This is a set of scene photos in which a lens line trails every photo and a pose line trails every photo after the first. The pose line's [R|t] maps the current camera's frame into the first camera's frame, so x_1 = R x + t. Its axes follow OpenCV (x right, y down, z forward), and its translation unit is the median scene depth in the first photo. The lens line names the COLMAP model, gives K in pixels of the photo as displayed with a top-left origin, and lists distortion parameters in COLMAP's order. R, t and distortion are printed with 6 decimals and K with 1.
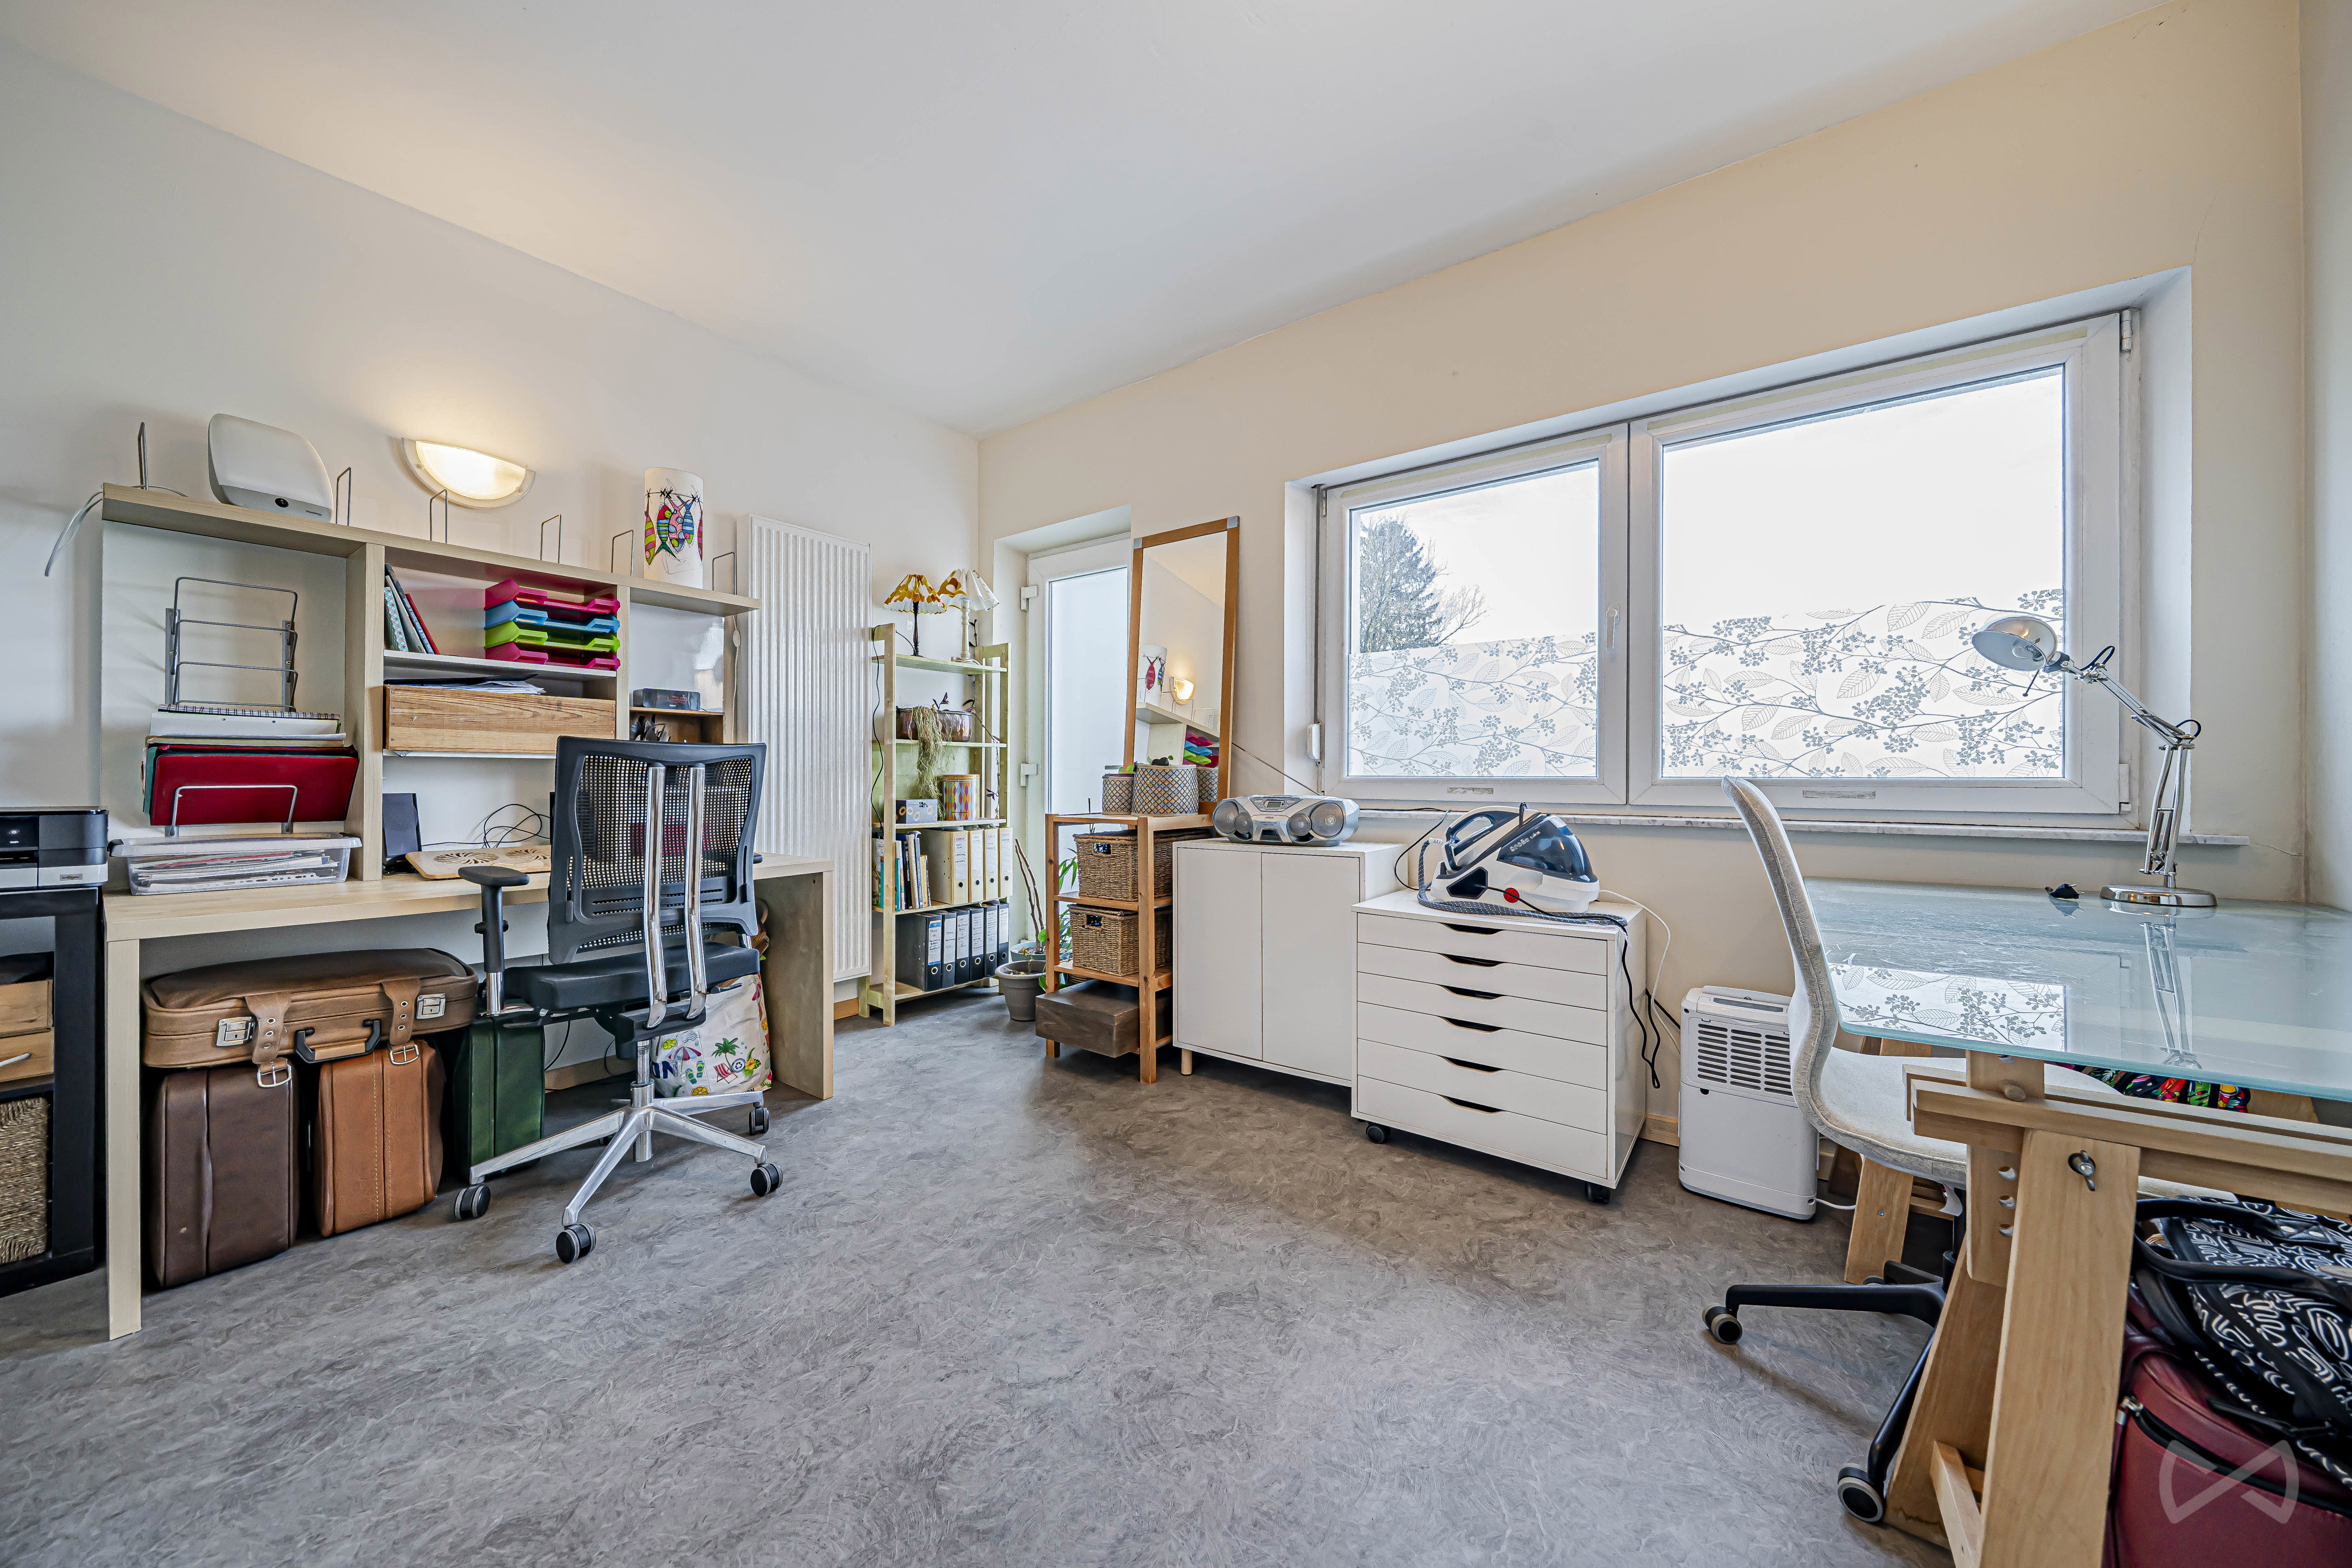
lens RADIAL K [[808.8, 0, 1184.2], [0, 808.8, 777.4], [0, 0, 1]] dist [-0.000834, -0.000050]
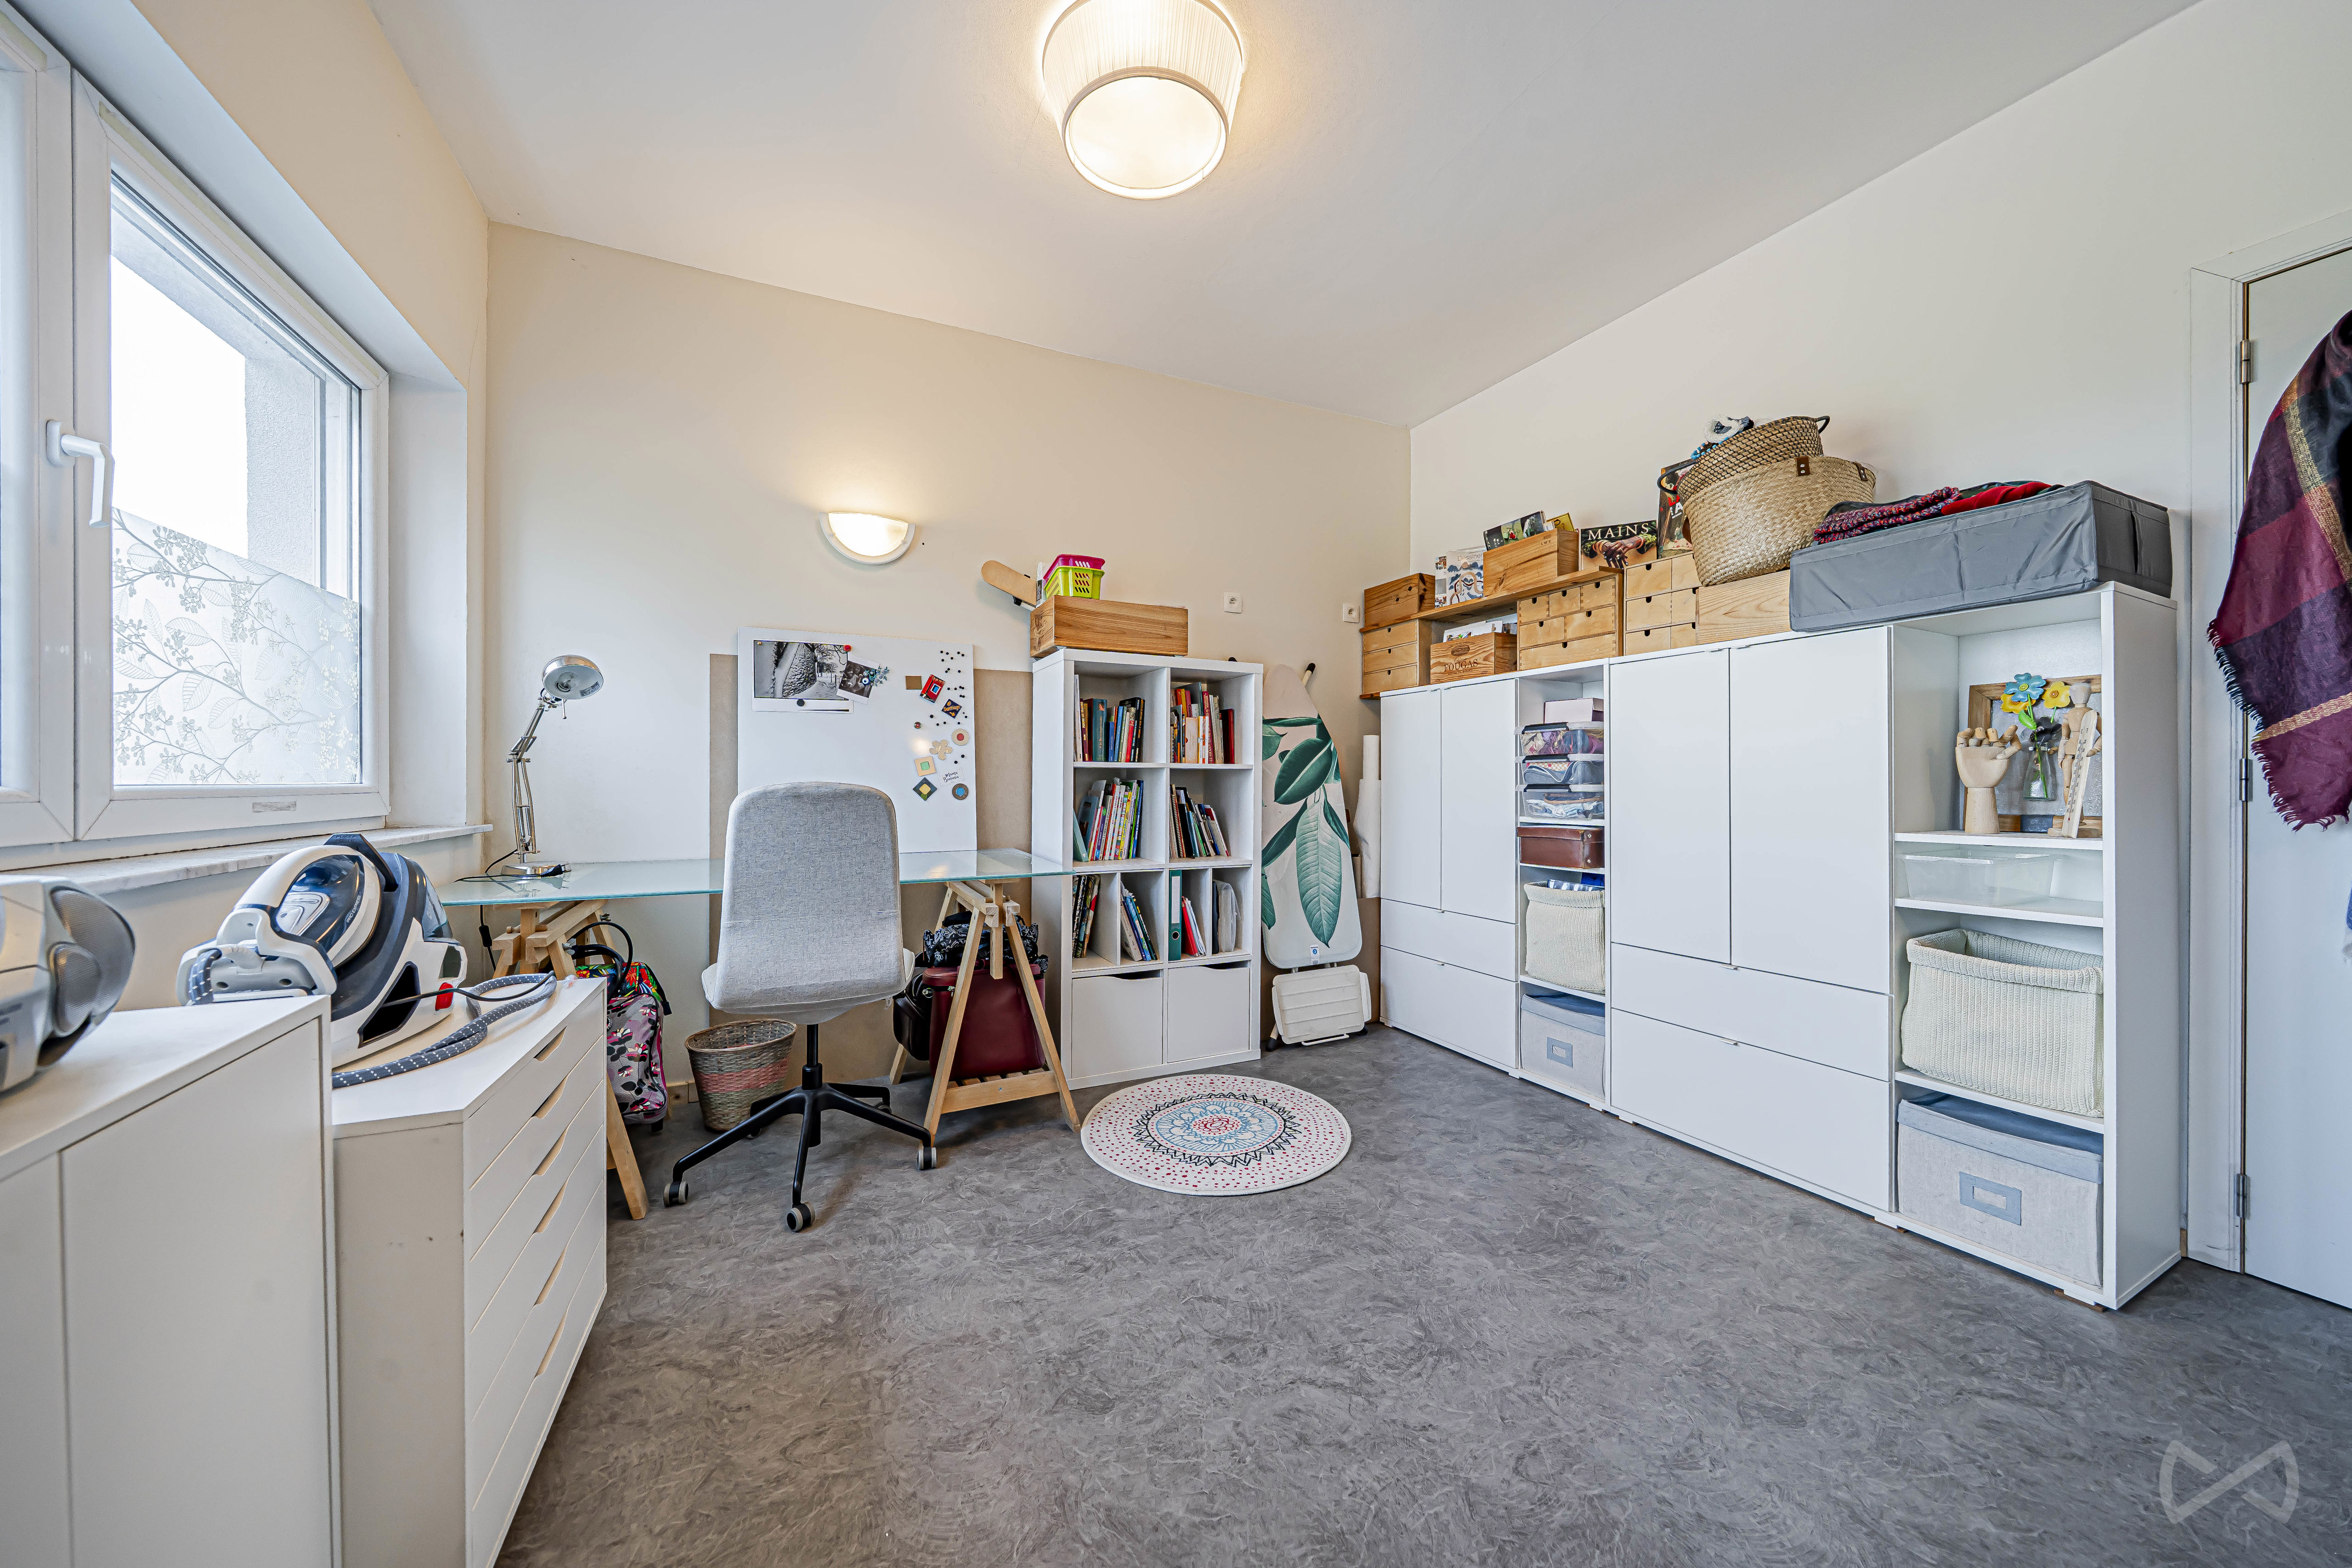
lens RADIAL K [[808.8, 0, 1184.2], [0, 808.8, 777.4], [0, 0, 1]] dist [-0.000834, -0.000050]
pose [[-0.876703, 0.000268, 0.481033, -0.409760], [-0.000099, 1.000000, -0.000738, -0.007982], [-0.481033, -0.000695, -0.876702, 1.602787]]
